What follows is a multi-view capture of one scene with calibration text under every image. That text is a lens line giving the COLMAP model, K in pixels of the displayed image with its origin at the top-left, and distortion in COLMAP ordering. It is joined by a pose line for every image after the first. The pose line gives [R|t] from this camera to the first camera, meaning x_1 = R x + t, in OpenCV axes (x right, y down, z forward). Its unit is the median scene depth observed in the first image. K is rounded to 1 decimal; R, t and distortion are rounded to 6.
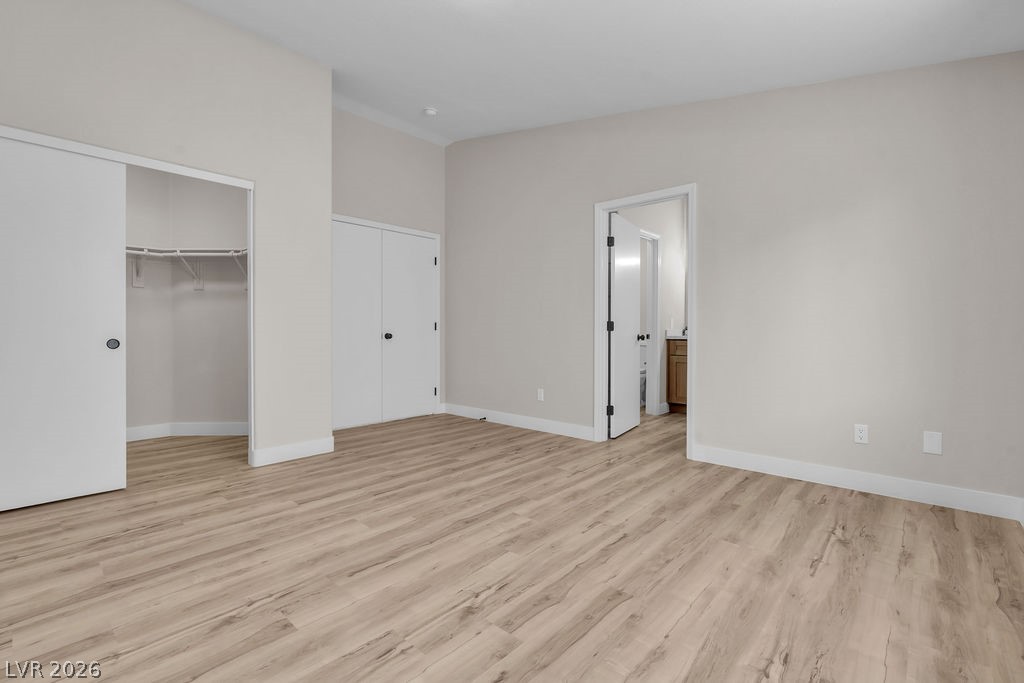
lens RADIAL K [[458.7, 0, 508.9], [0, 458.7, 337.3], [0, 0, 1]] dist [-0.004739, 0.000613]
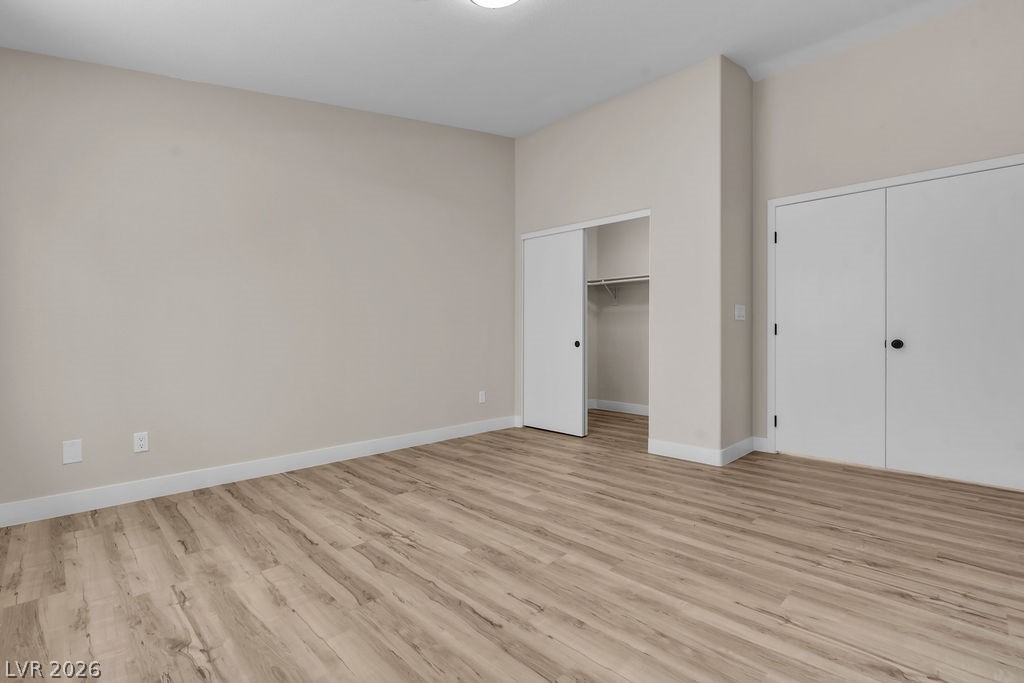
lens RADIAL K [[468.6, 0, 514.6], [0, 468.6, 341.7], [0, 0, 1]] dist [-0.009009, -0.000135]
pose [[-0.041427, 0.010307, -0.999088, 1.010231], [-0.014431, 0.999836, 0.010913, -0.012390], [0.999037, 0.014870, -0.041272, 1.099822]]
